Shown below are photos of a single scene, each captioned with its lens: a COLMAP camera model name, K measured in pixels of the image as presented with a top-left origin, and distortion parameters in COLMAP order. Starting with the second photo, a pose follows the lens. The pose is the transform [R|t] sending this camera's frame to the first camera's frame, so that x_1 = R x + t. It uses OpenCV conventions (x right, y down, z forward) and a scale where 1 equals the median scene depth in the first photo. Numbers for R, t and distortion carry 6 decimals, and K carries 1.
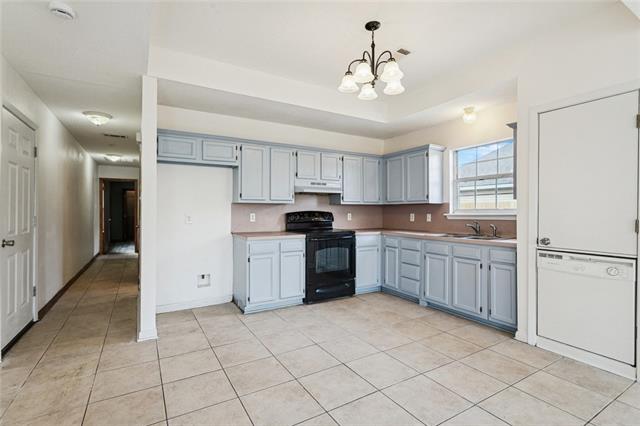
lens RADIAL K [[304.0, 0, 319.9], [0, 304.0, 215.3], [0, 0, 1]] dist [-0.001394, -0.000384]
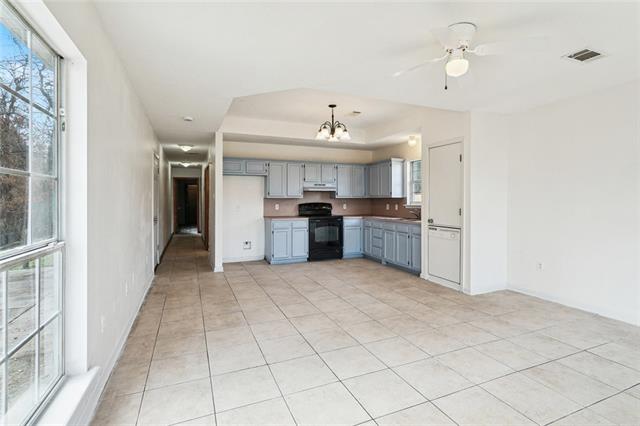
lens RADIAL K [[304.0, 0, 319.4], [0, 304.0, 206.3], [0, 0, 1]] dist [-0.001394, -0.000384]
pose [[0.991091, 0.000636, -0.133185, 0.214342], [0.000424, 0.999968, 0.007932, -0.009245], [0.133186, -0.007918, 0.991059, -0.553674]]
